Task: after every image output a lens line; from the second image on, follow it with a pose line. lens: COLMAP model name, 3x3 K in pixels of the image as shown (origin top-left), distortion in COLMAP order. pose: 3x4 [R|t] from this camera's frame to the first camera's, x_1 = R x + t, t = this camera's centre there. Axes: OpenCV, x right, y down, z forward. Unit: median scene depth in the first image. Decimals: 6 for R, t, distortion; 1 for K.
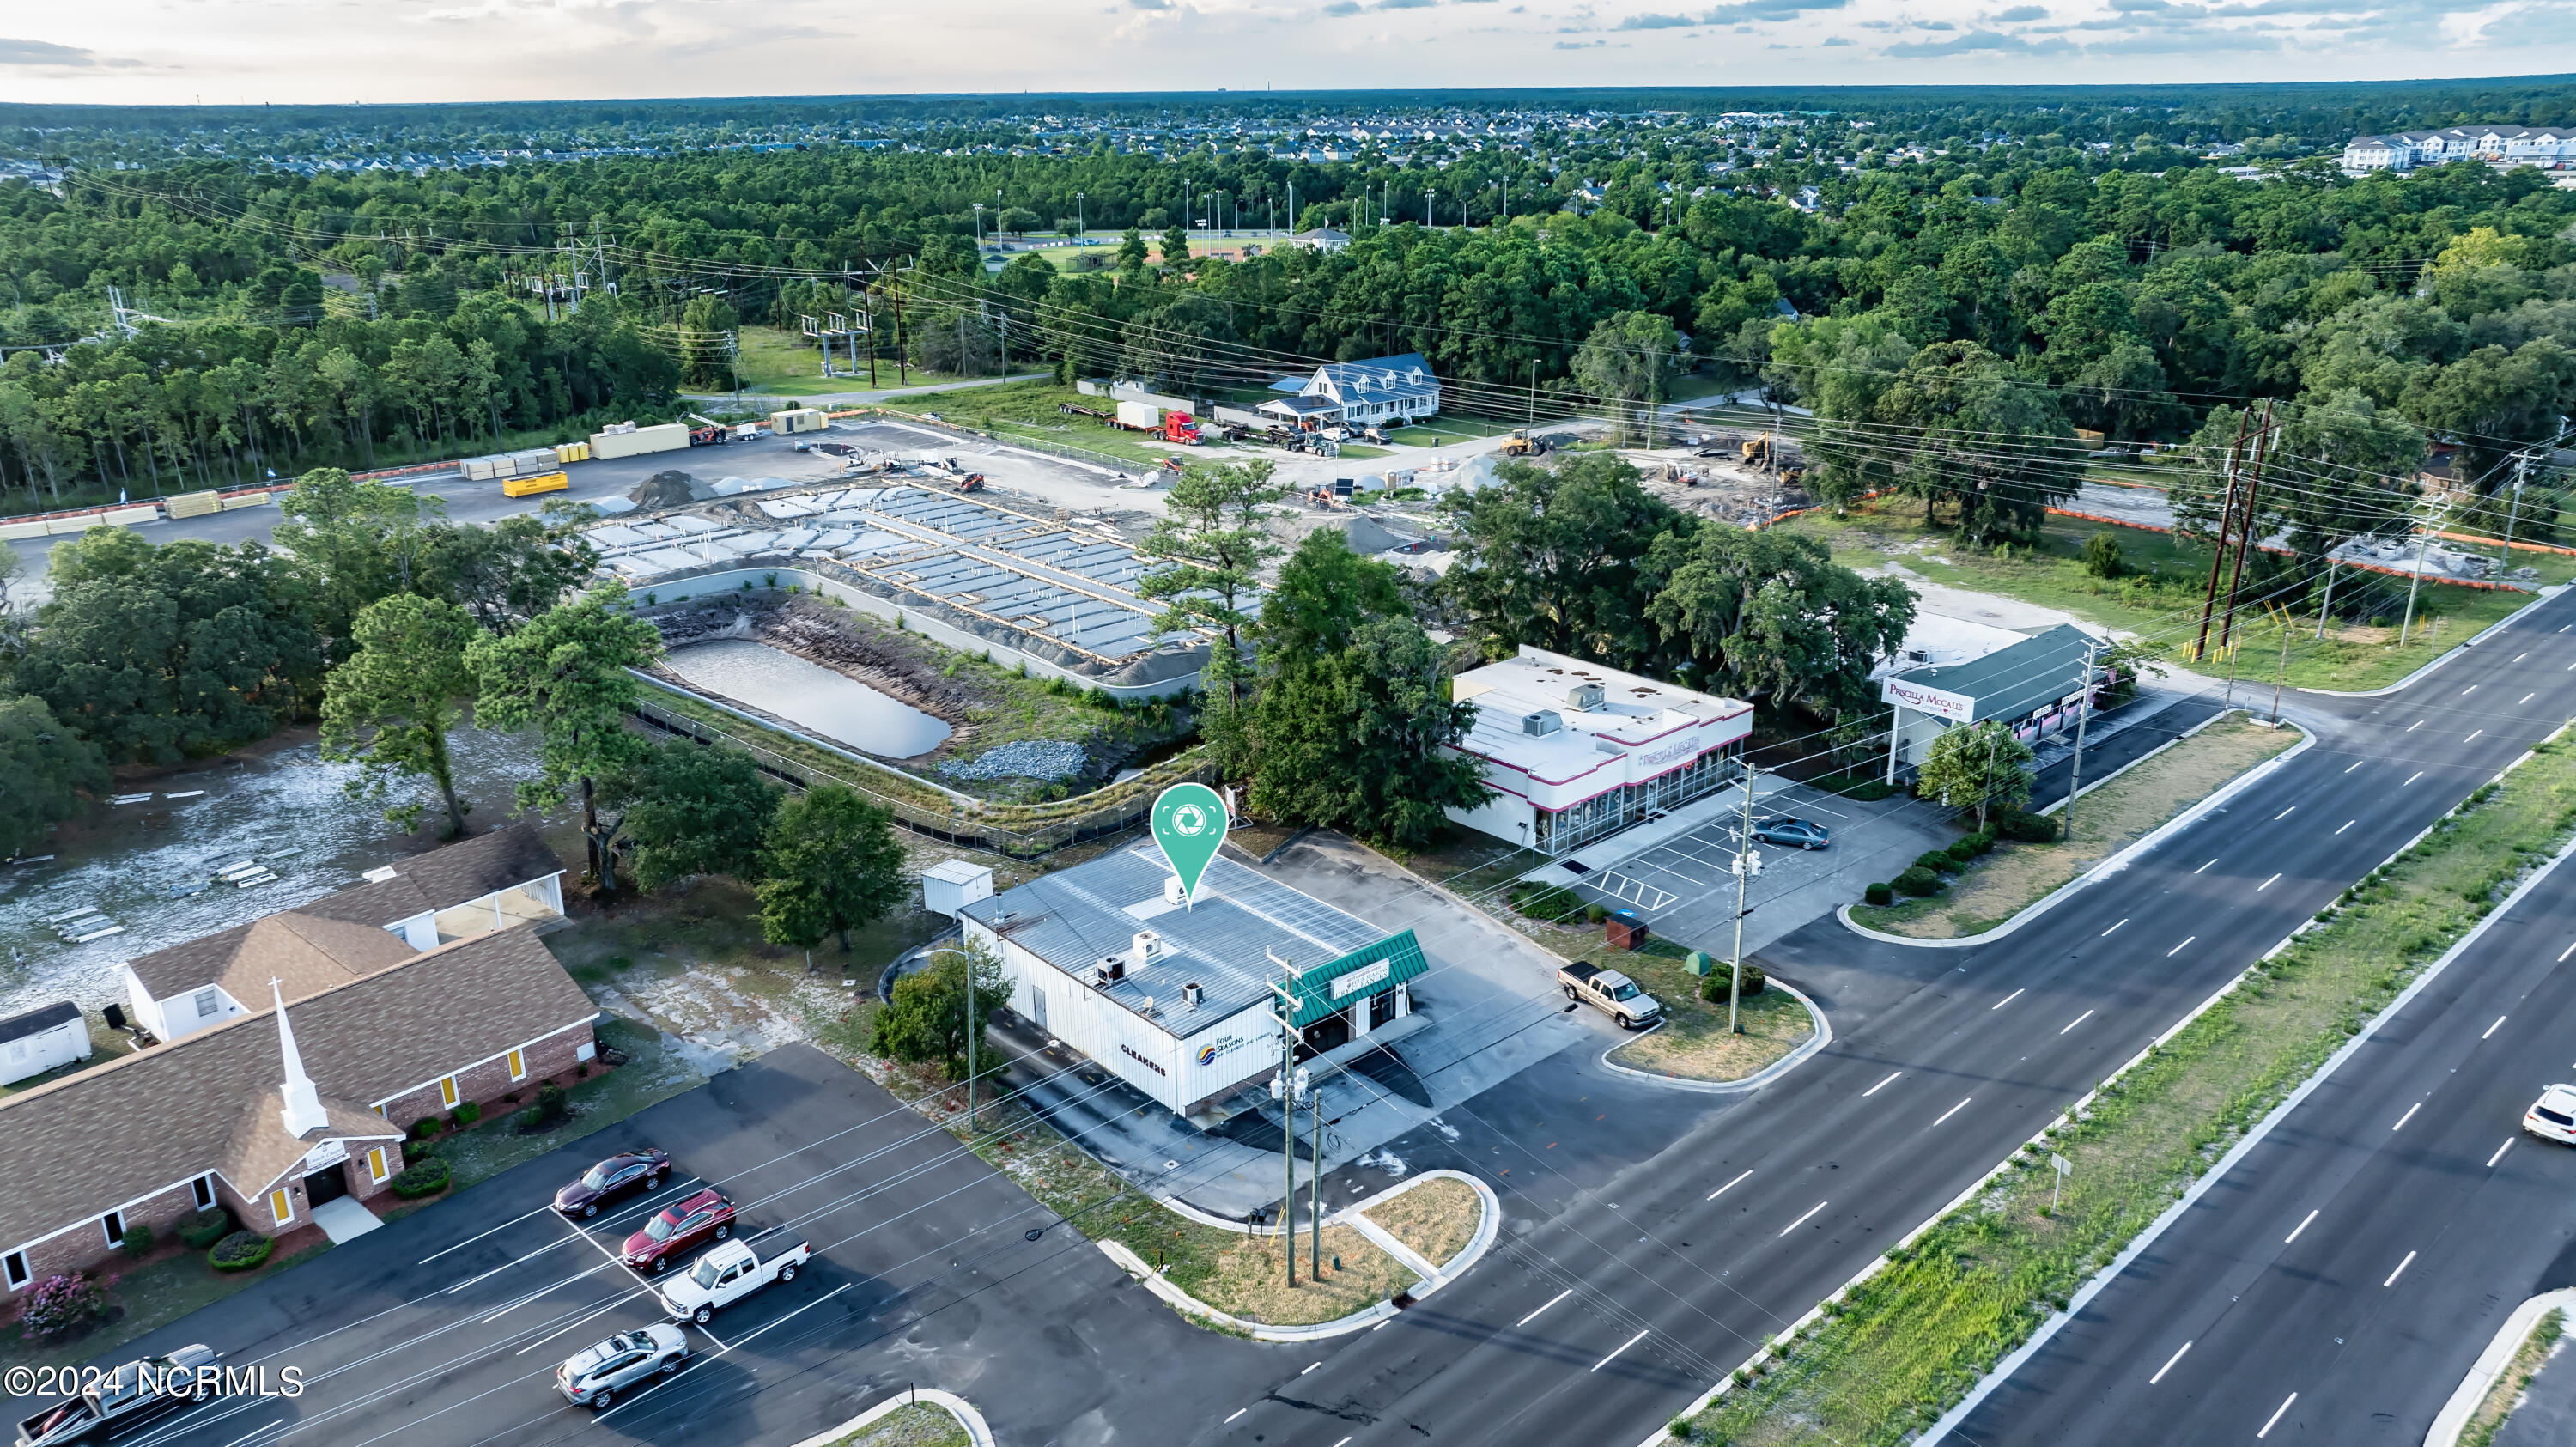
lens RADIAL K [[1806.0, 0, 1288.0], [0, 1806.0, 723.5], [0, 0, 1]] dist [-0.034714, 0.043879]
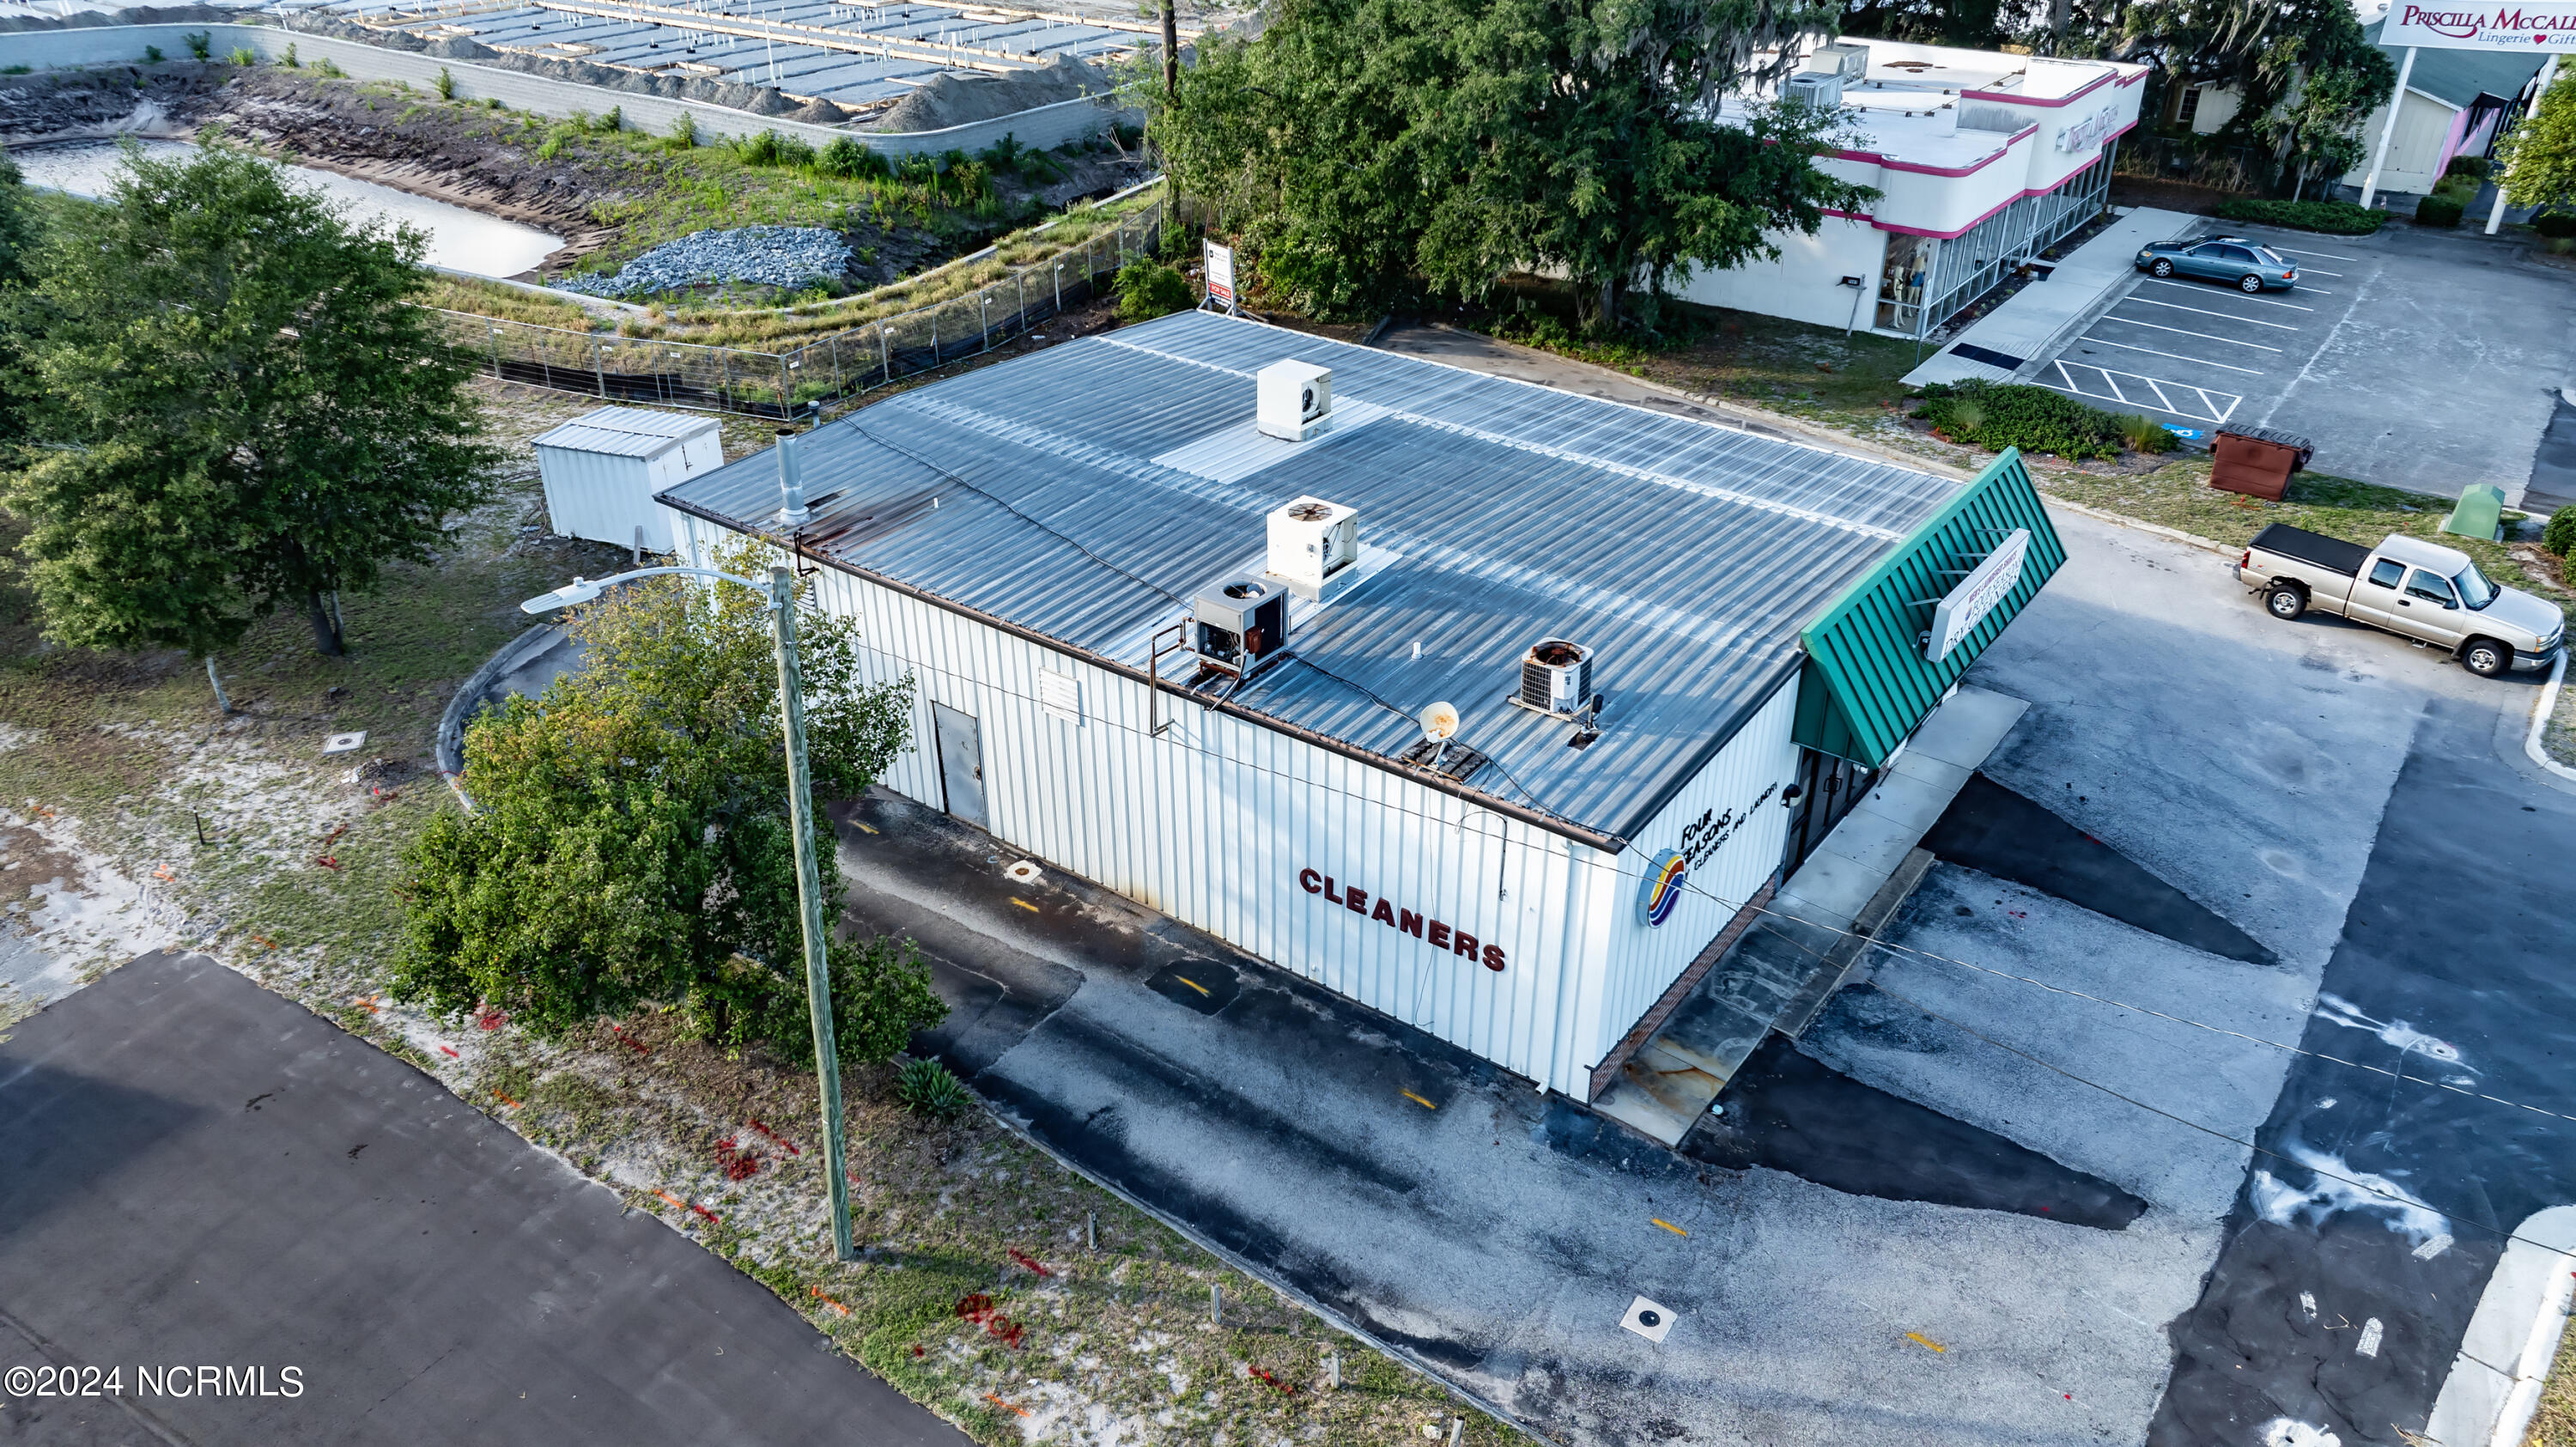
lens RADIAL K [[1806.0, 0, 1288.0], [0, 1806.0, 723.5], [0, 0, 1]] dist [-0.034714, 0.043879]
pose [[0.979484, -0.089561, 0.180527, -0.127827], [0.056618, 0.982035, 0.180002, 0.088110], [-0.193405, -0.166088, 0.966959, 0.627369]]
